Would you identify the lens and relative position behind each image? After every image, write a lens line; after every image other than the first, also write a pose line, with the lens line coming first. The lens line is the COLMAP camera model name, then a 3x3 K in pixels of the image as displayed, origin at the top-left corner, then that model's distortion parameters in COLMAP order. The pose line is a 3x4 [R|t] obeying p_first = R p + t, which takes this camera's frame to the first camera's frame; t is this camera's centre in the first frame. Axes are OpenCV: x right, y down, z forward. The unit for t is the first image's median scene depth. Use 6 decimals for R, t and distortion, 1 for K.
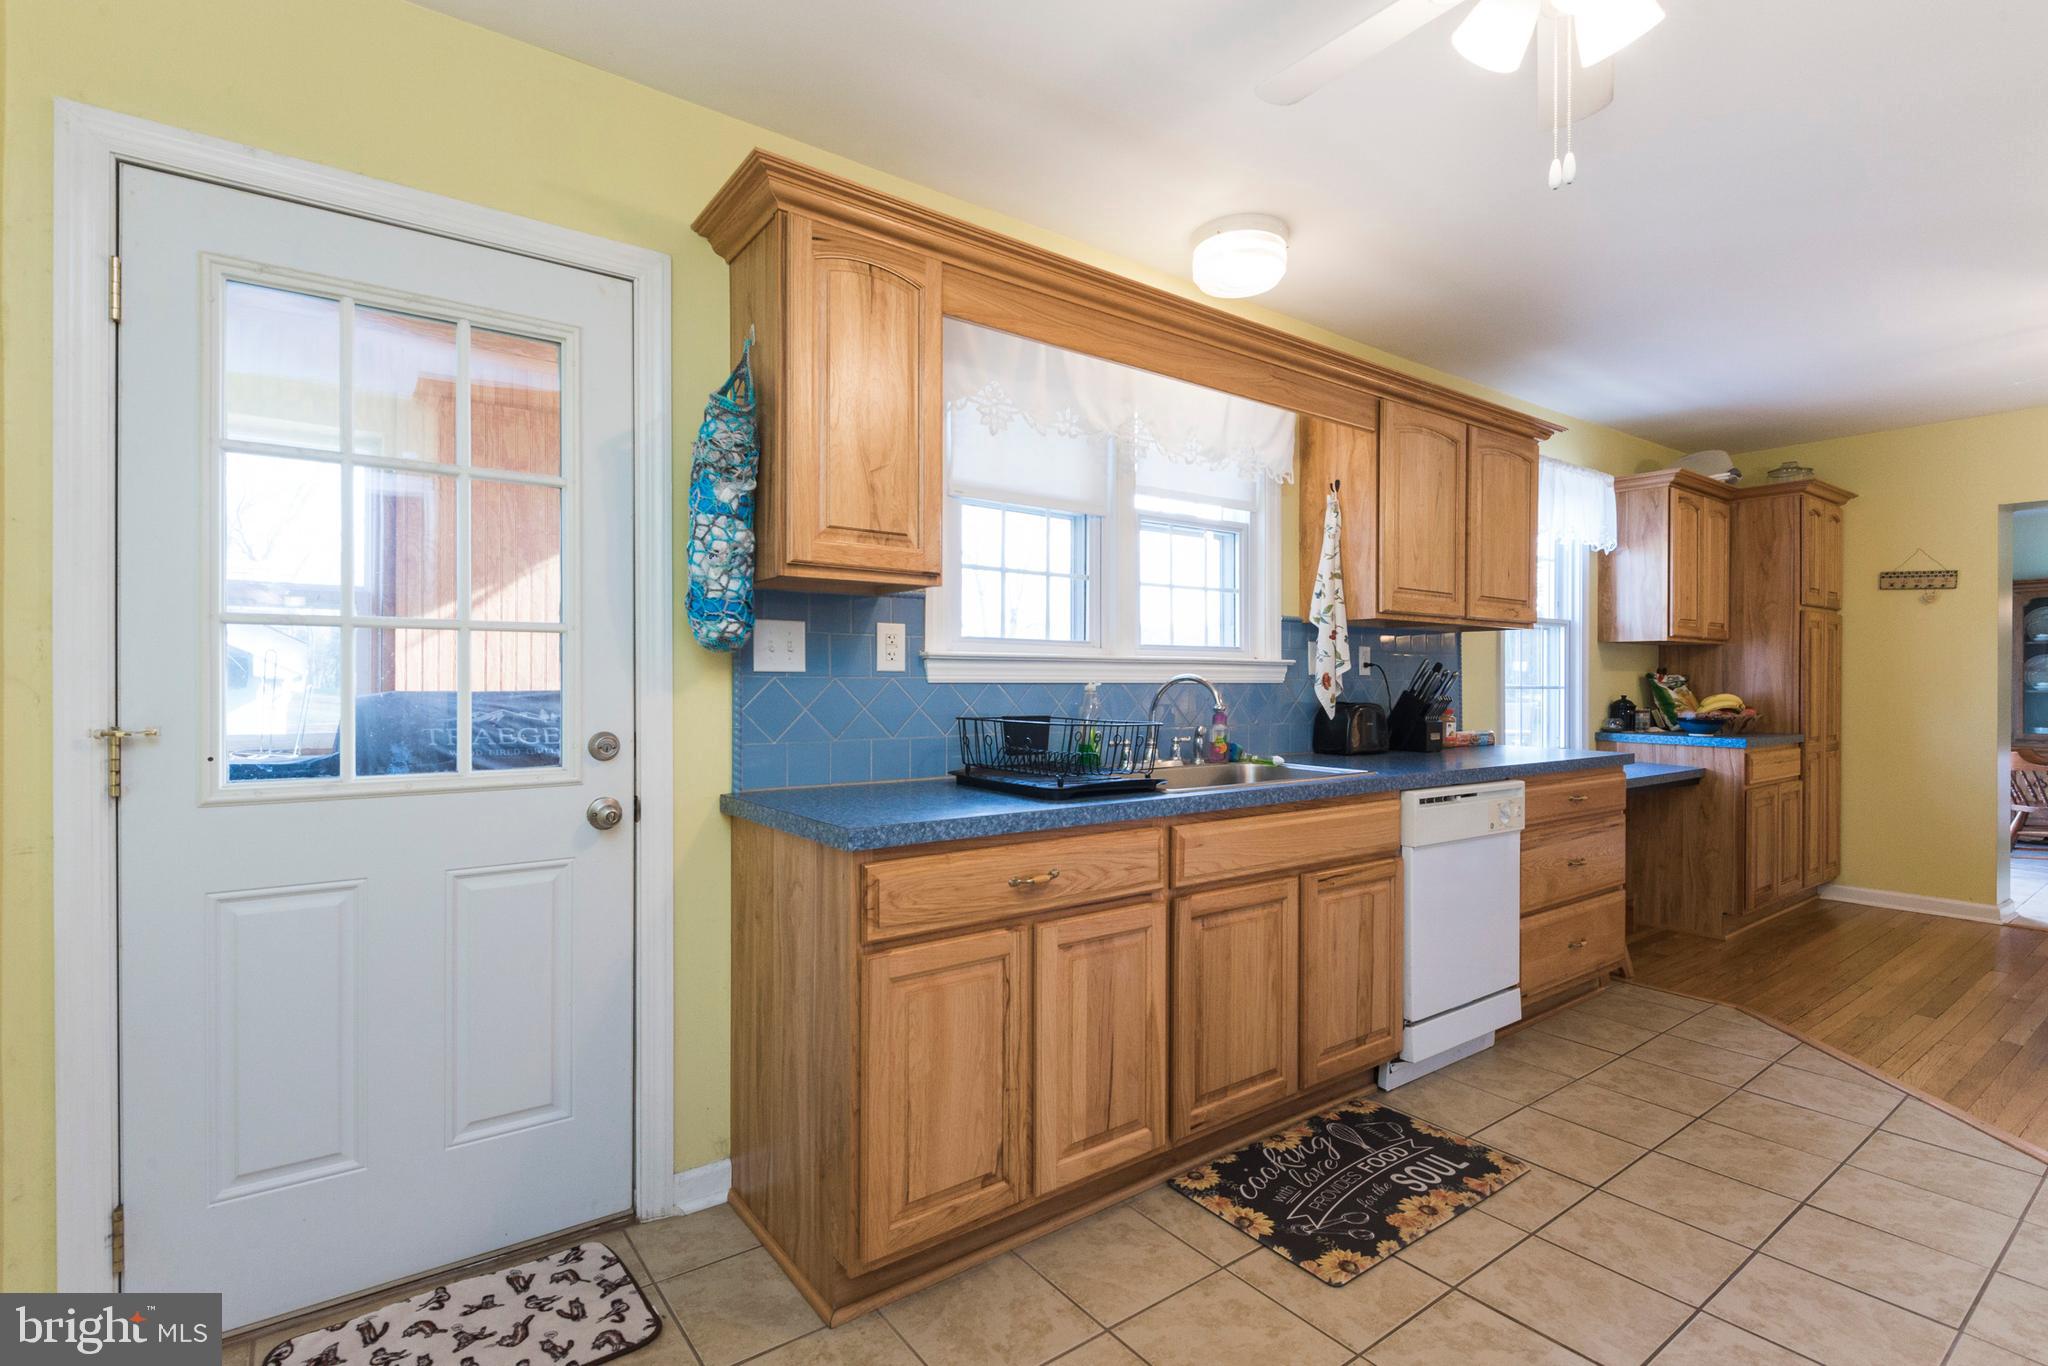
lens RADIAL K [[964.6, 0, 1025.3], [0, 964.6, 684.0], [0, 0, 1]] dist [-0.000388, -0.000098]
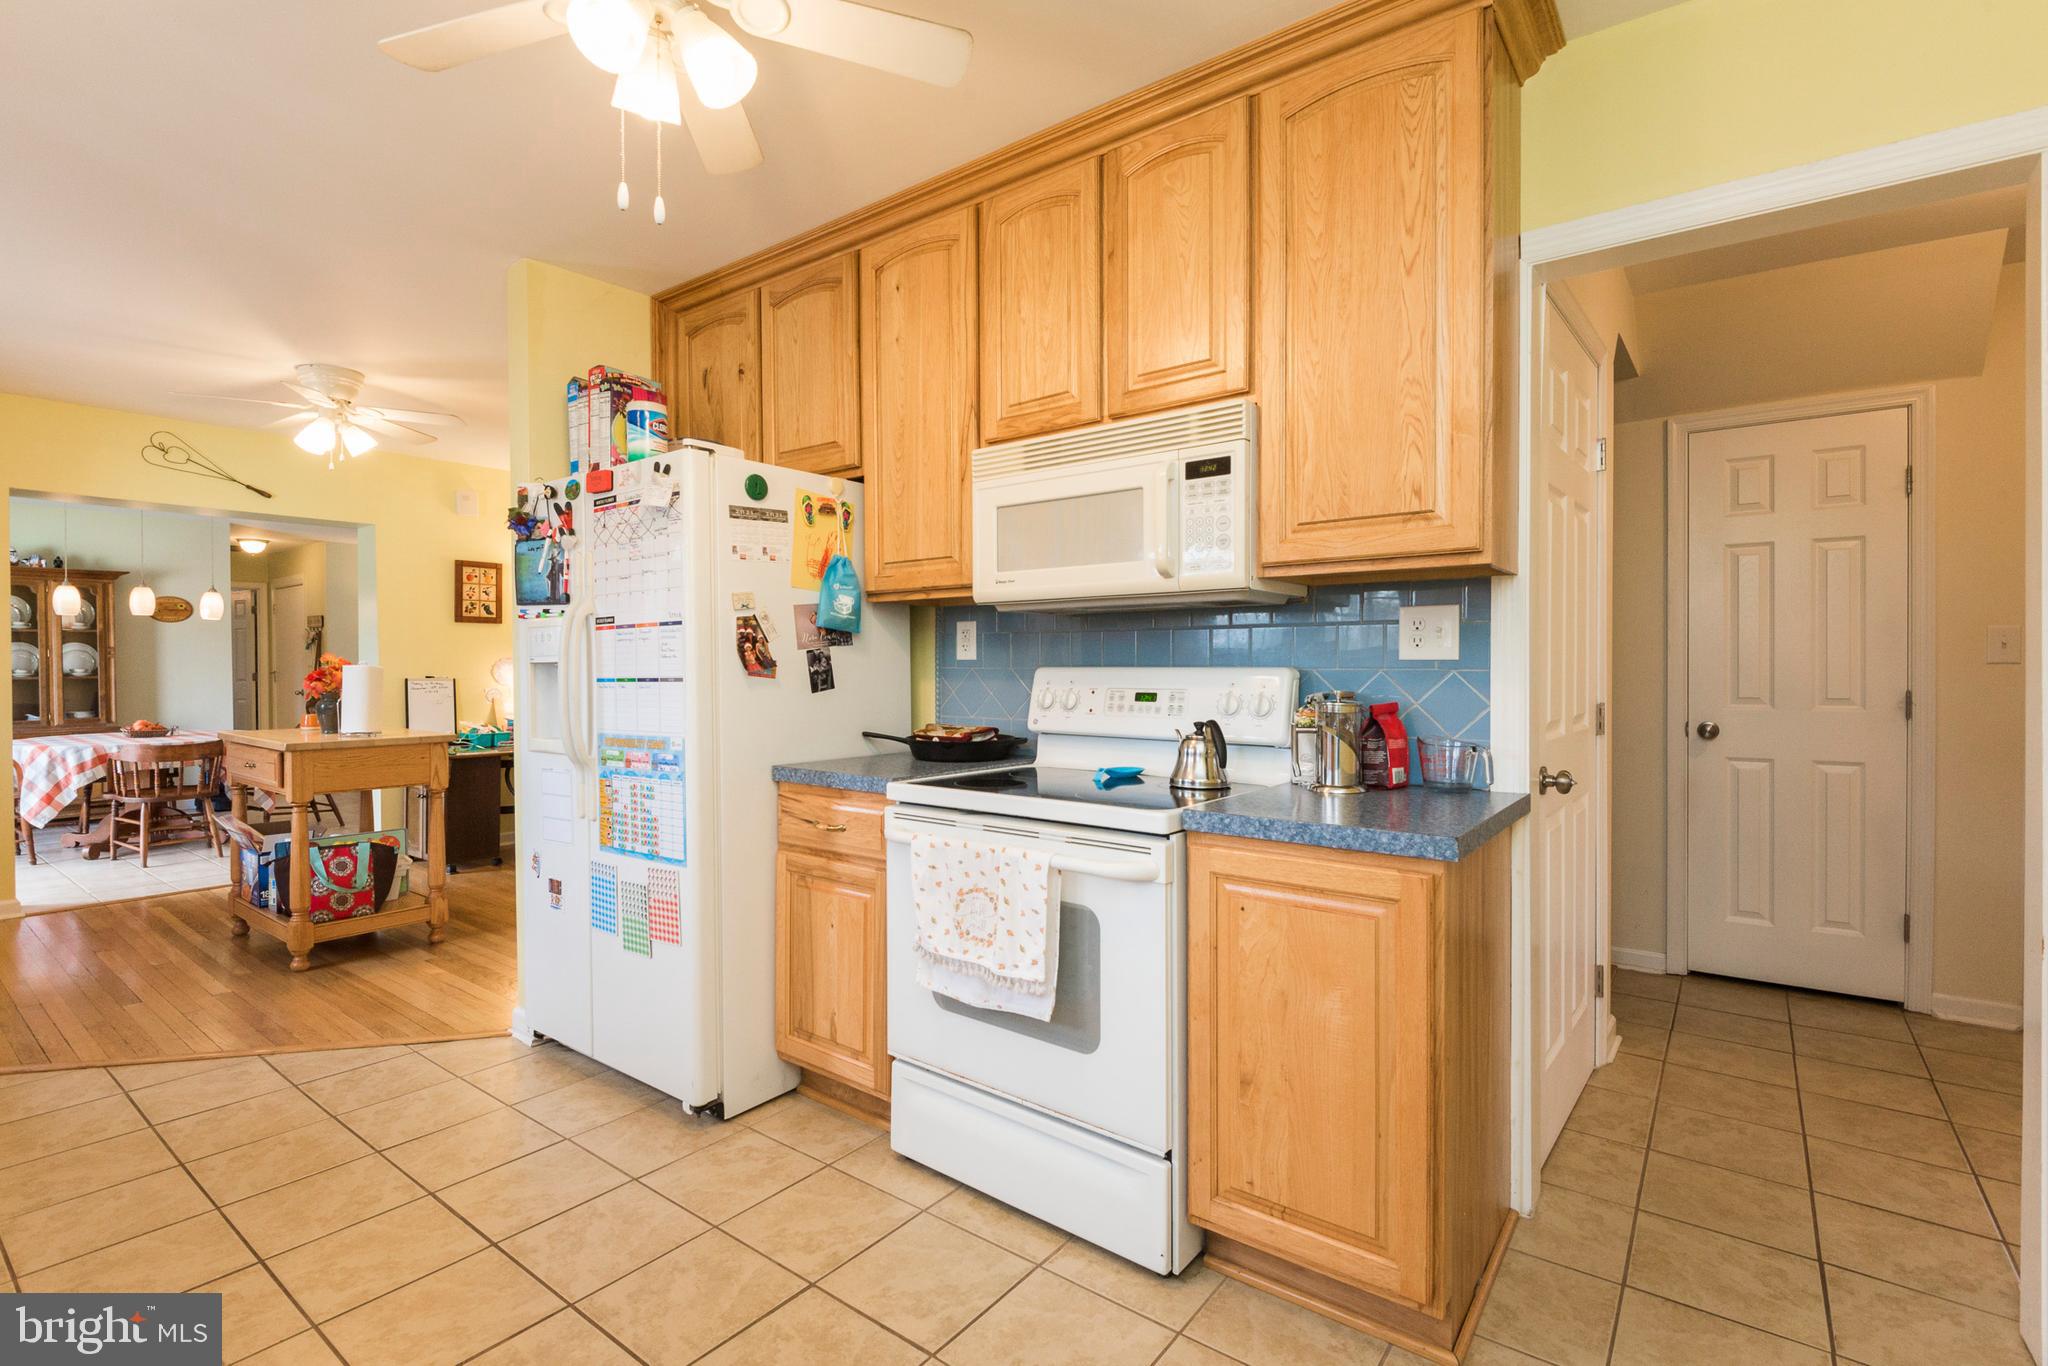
lens RADIAL K [[930.8, 0, 1025.8], [0, 930.8, 680.4], [0, 0, 1]] dist [-0.003041, -0.000967]
pose [[-0.273855, -0.011071, 0.961707, -0.340929], [0.001743, 0.999926, 0.012008, -0.003922], [-0.961770, 0.004965, -0.273815, 0.503174]]
